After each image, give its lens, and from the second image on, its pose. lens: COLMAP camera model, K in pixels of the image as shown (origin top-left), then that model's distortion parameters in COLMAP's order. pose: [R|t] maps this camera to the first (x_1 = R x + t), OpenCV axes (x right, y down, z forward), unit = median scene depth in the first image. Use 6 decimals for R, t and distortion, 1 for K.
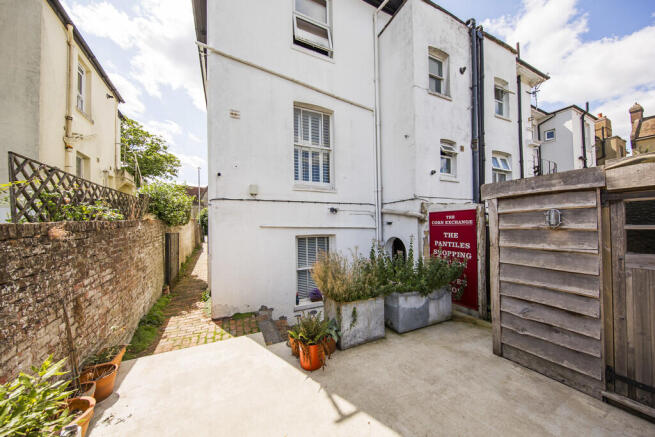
lens RADIAL K [[224.9, 0, 330.8], [0, 224.9, 217.1], [0, 0, 1]] dist [-0.000320, -0.000131]
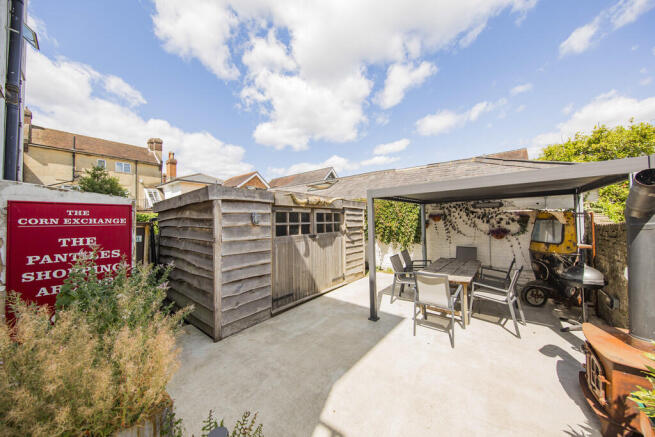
lens RADIAL K [[224.9, 0, 330.8], [0, 224.9, 217.1], [0, 0, 1]] dist [-0.000320, -0.000131]
pose [[-0.425373, 0.043248, 0.903984, -0.578989], [-0.010721, 0.998547, -0.052817, 0.065631], [-0.904954, -0.032158, -0.424292, 1.100137]]
